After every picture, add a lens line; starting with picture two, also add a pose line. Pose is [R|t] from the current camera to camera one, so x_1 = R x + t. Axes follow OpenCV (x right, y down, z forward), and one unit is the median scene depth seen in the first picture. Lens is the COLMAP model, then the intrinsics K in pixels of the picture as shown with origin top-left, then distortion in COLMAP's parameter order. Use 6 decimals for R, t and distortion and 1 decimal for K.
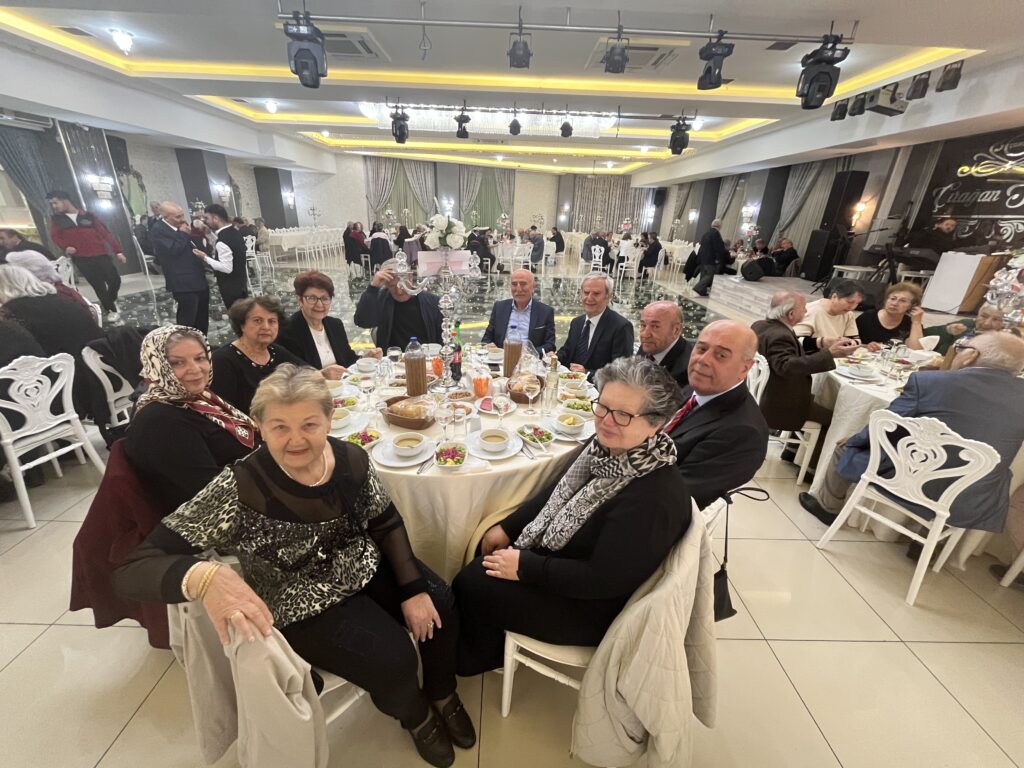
lens RADIAL K [[414.0, 0, 512.0], [0, 414.0, 384.0], [0, 0, 1]] dist [-0.003926, -0.000490]
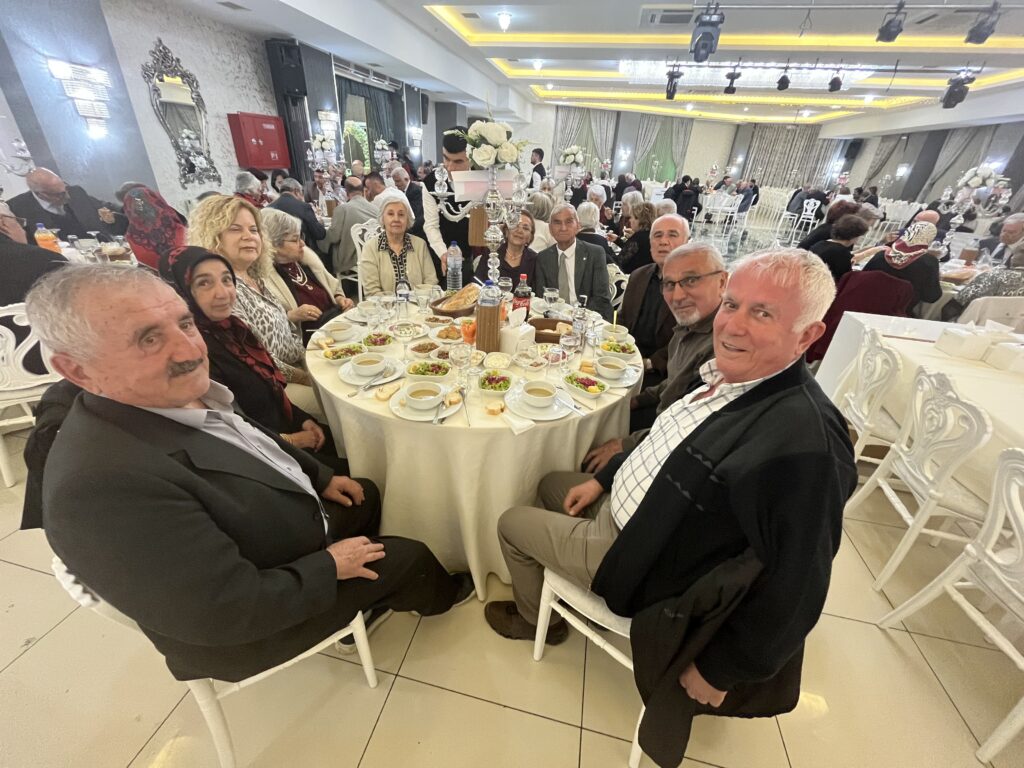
lens RADIAL K [[414.0, 0, 512.0], [0, 414.0, 384.0], [0, 0, 1]] dist [-0.003926, -0.000490]
pose [[0.974615, 0.118037, -0.190245, -0.229330], [-0.098754, 0.989248, 0.107866, 0.070999], [0.200932, -0.086340, 0.975793, -0.163212]]
